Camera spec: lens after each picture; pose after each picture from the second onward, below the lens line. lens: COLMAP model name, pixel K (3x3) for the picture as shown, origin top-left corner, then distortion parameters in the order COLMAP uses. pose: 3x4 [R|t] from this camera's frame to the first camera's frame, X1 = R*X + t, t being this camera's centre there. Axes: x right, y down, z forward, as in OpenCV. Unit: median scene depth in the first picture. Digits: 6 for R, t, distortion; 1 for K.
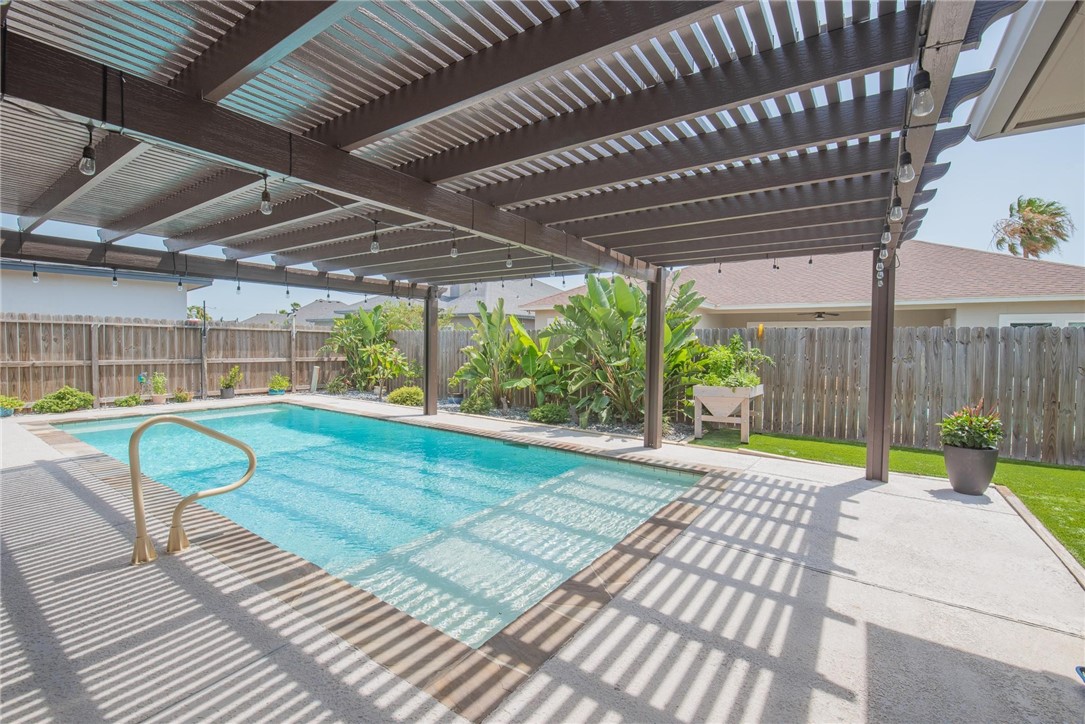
lens RADIAL K [[466.6, 0, 542.5], [0, 466.6, 362.0], [0, 0, 1]] dist [0.001194, -0.009274]
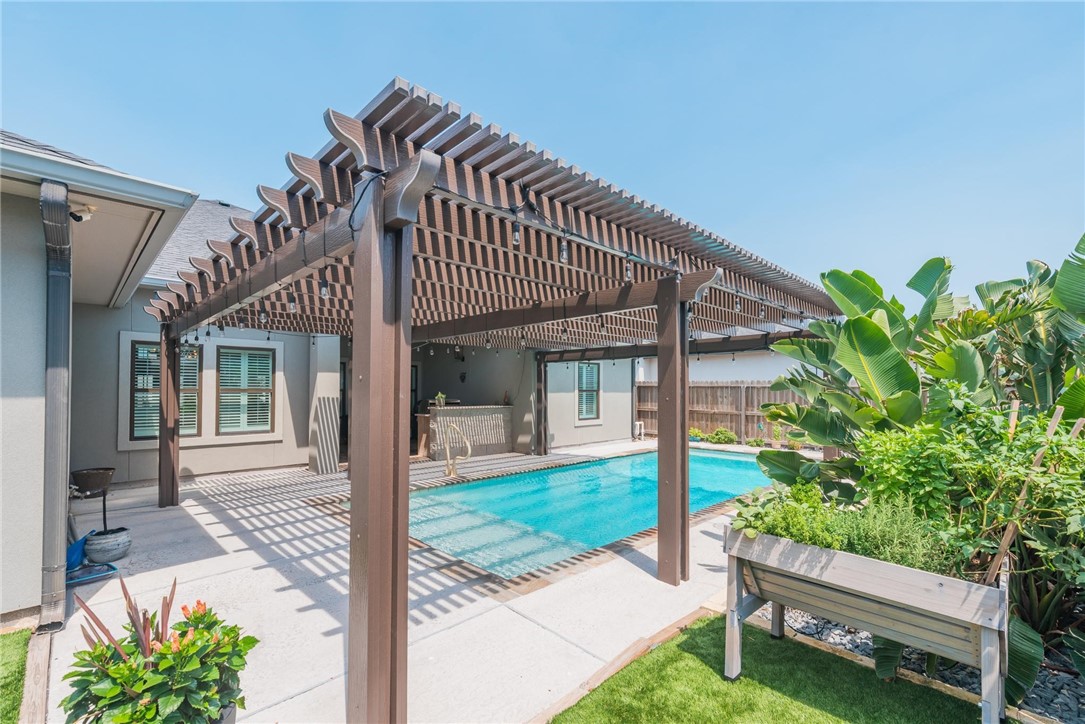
lens RADIAL K [[475.0, 0, 546.2], [0, 475.0, 383.7], [0, 0, 1]] dist [0.001128, 0.000166]
pose [[-0.175475, -0.028349, -0.984076, 0.690965], [-0.044688, 0.998784, -0.020805, -0.035021], [0.983469, 0.040326, -0.176528, 0.748800]]
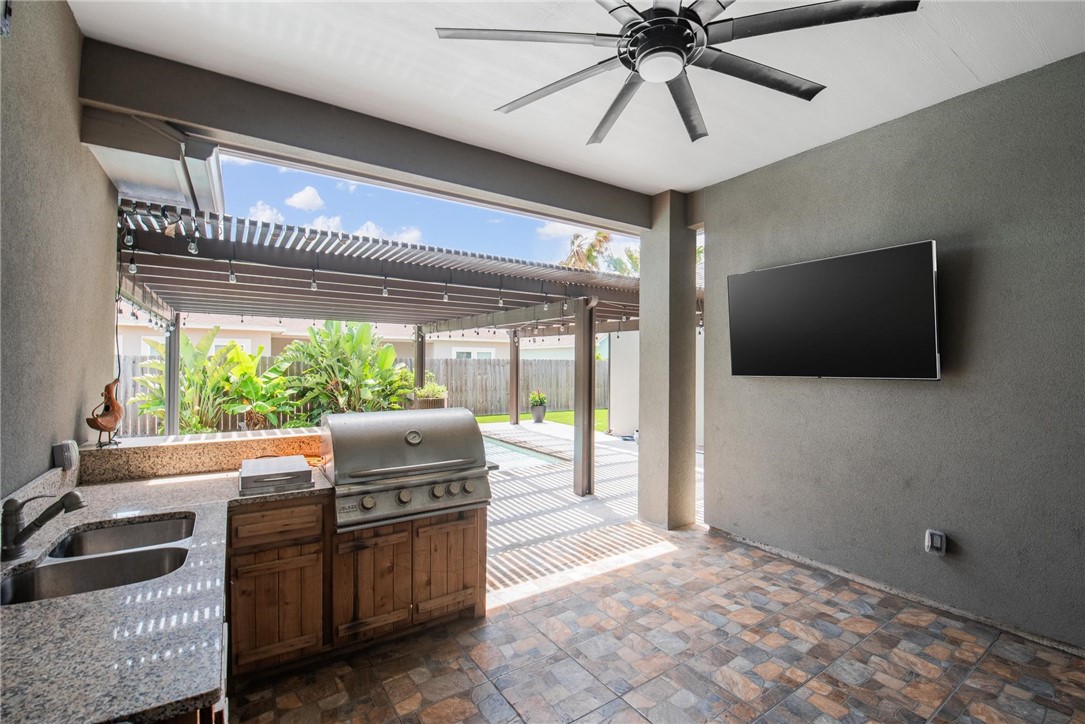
lens RADIAL K [[471.7, 0, 550.4], [0, 471.7, 365.3], [0, 0, 1]] dist [0.000002, -0.009988]
pose [[0.356374, -0.006837, 0.934319, -0.918405], [0.041007, 0.999124, -0.008330, -0.012464], [-0.933443, 0.041282, 0.356342, -0.024248]]
